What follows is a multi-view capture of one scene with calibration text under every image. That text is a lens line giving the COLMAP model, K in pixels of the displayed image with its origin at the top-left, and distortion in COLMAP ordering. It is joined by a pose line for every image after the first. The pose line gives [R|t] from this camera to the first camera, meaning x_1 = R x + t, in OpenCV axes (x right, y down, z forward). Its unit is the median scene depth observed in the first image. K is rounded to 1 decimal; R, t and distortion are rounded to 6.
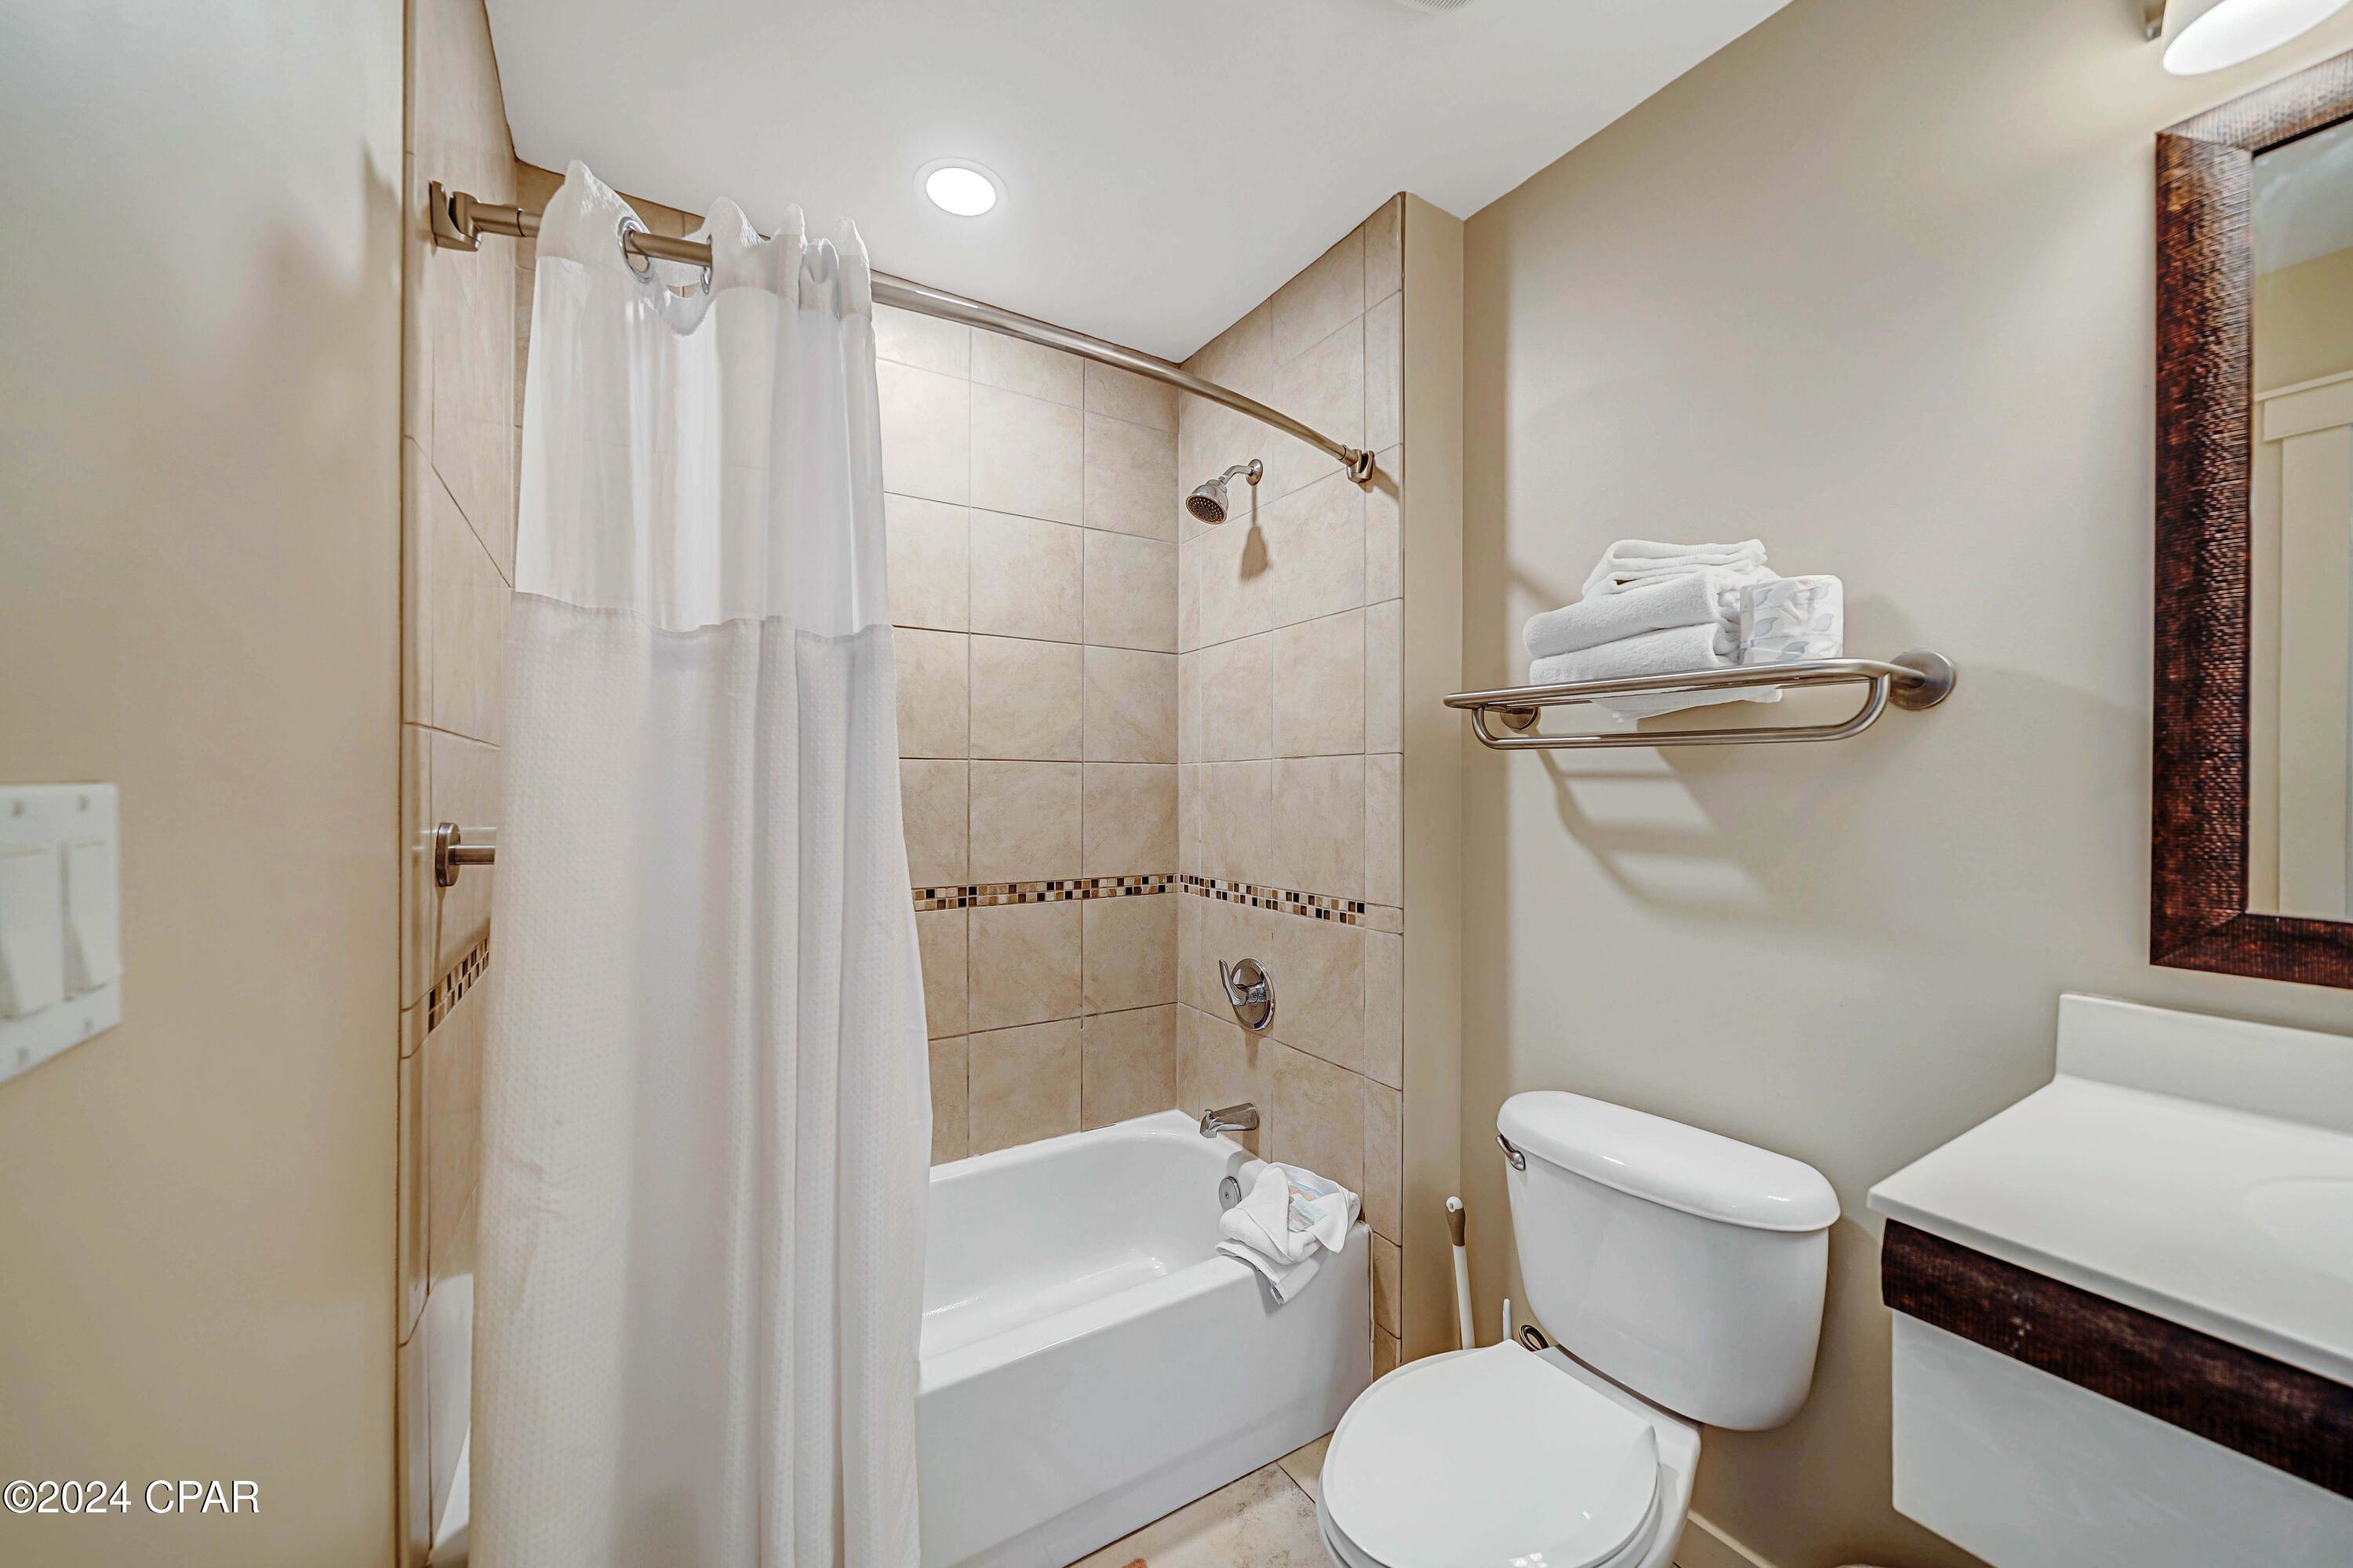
lens RADIAL K [[861.2, 0, 1169.1], [0, 861.2, 784.9], [0, 0, 1]] dist [-0.003958, -0.000304]
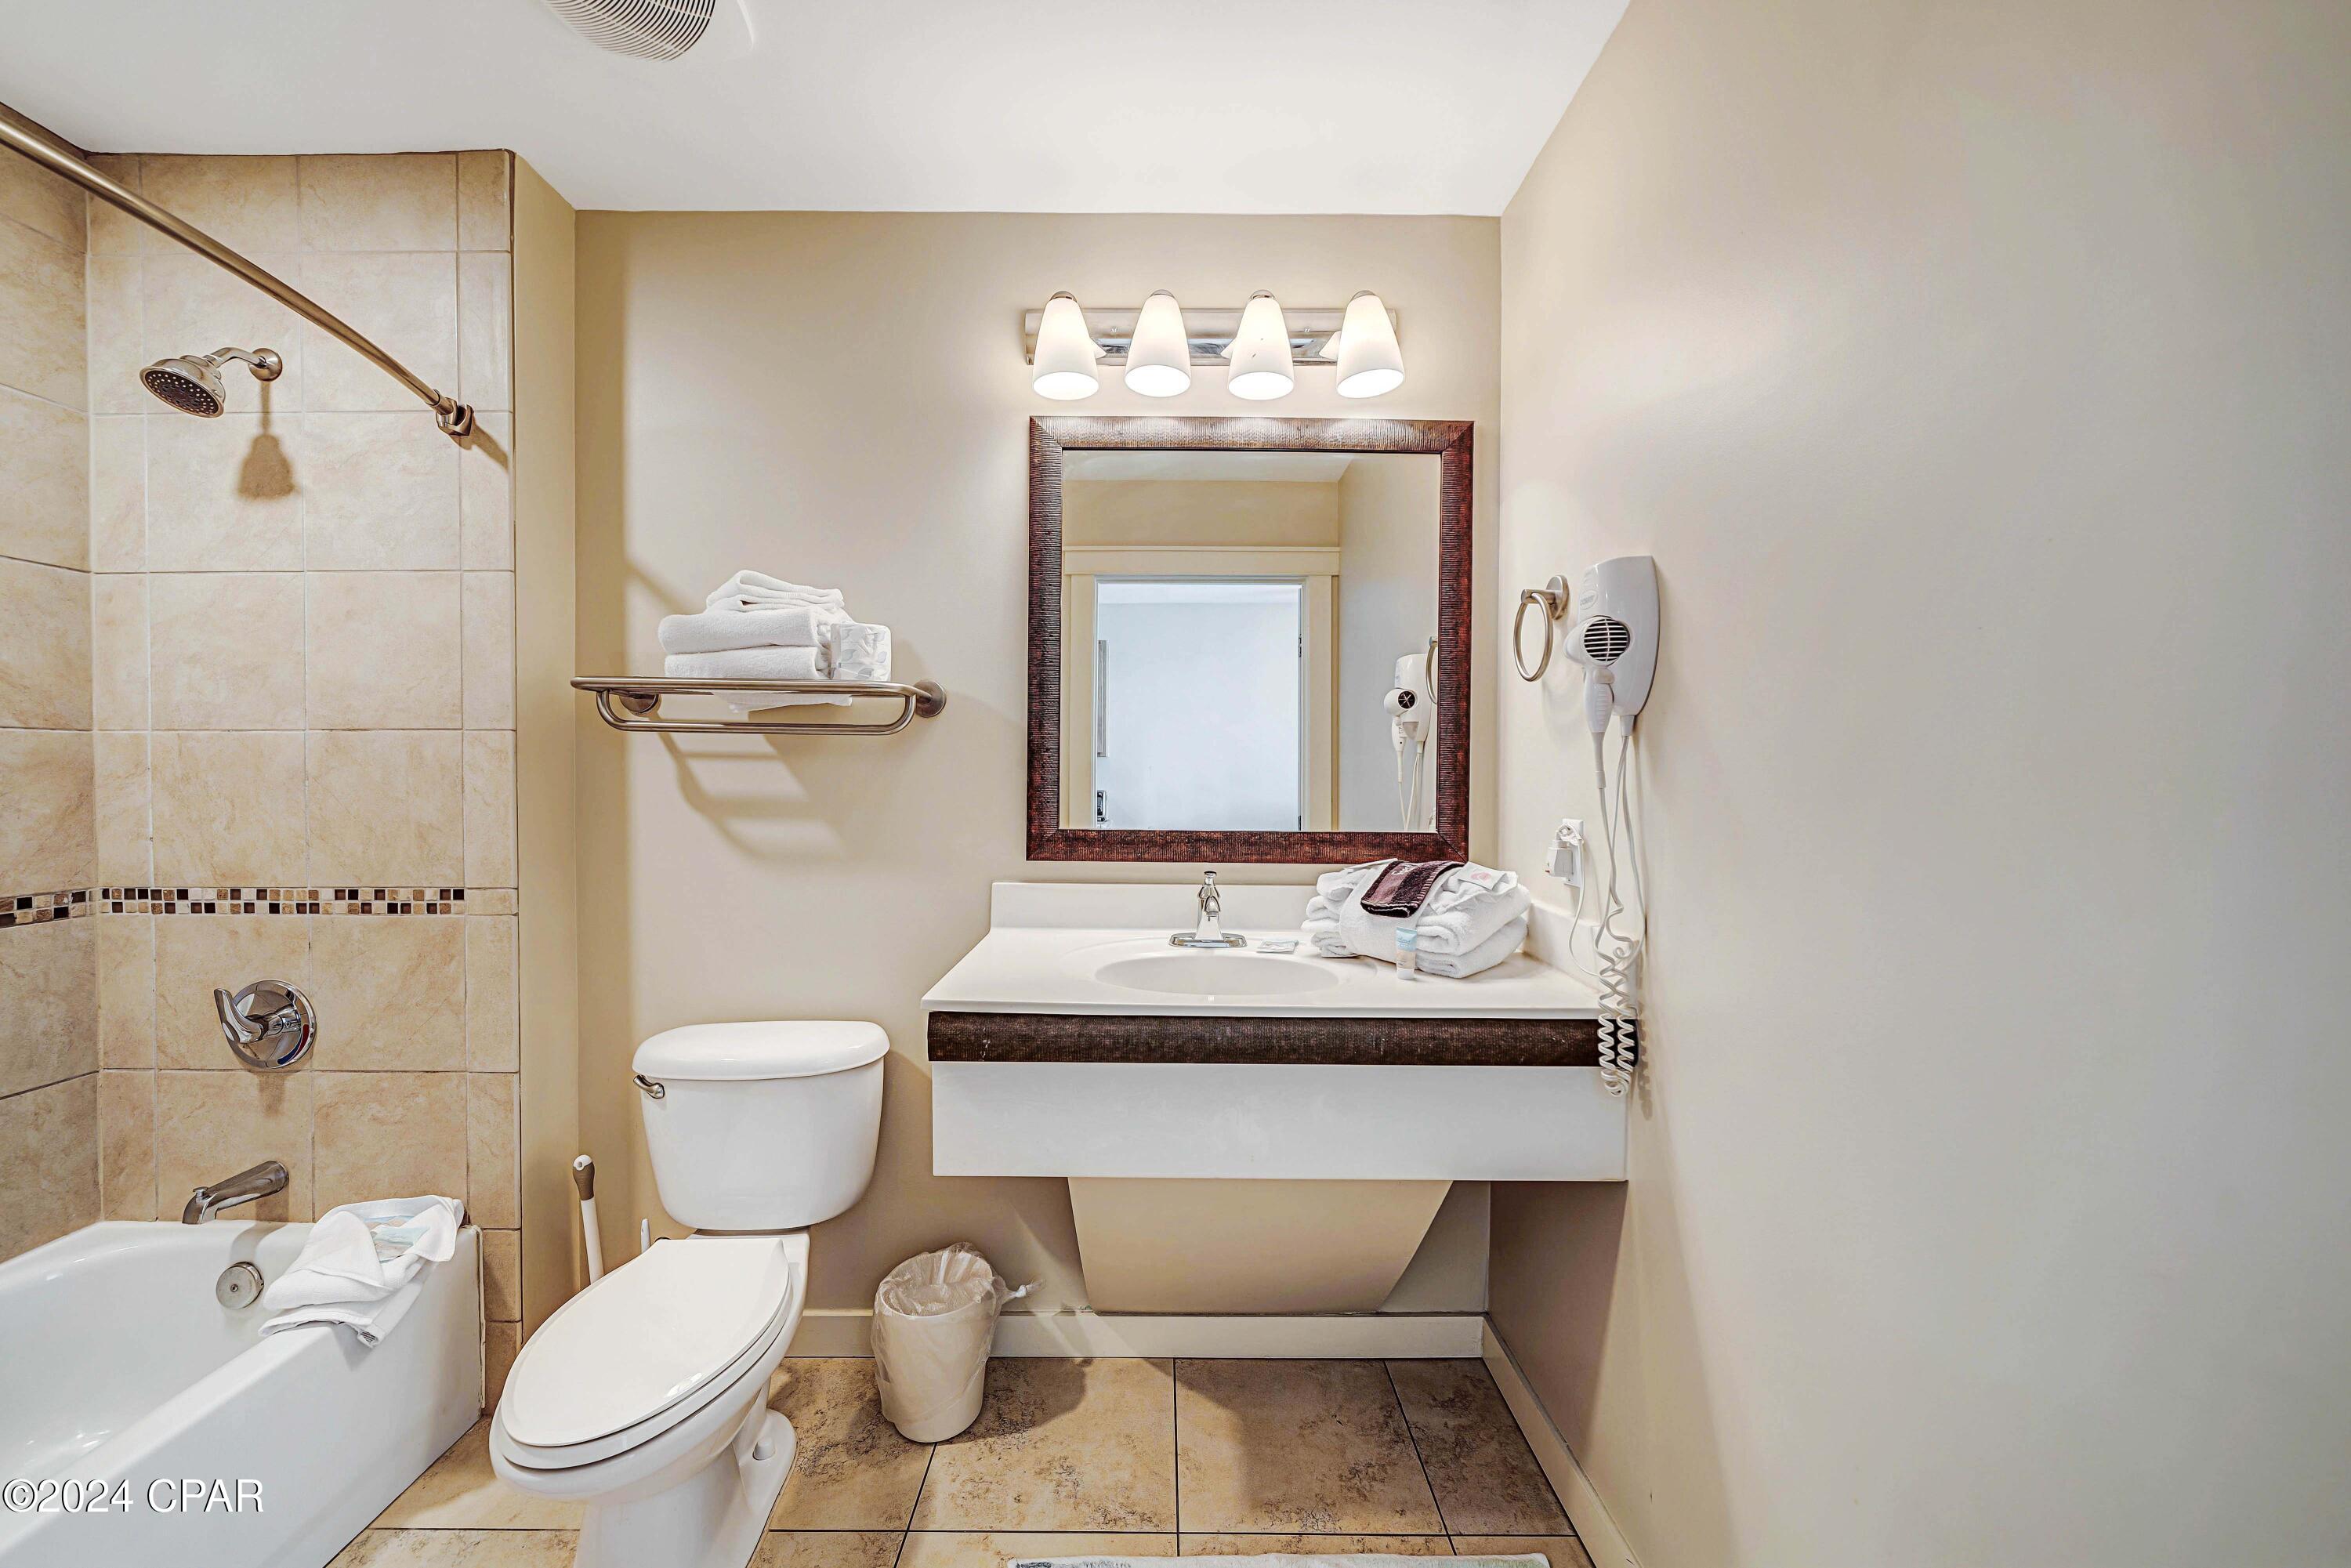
lens RADIAL K [[860.4, 0, 1168.1], [0, 860.4, 784.9], [0, 0, 1]] dist [-0.003958, -0.000304]
pose [[0.515834, -0.015661, 0.856545, -0.178546], [-0.004588, 0.999768, 0.021043, 0.001054], [-0.856676, -0.014784, 0.515642, -0.138149]]
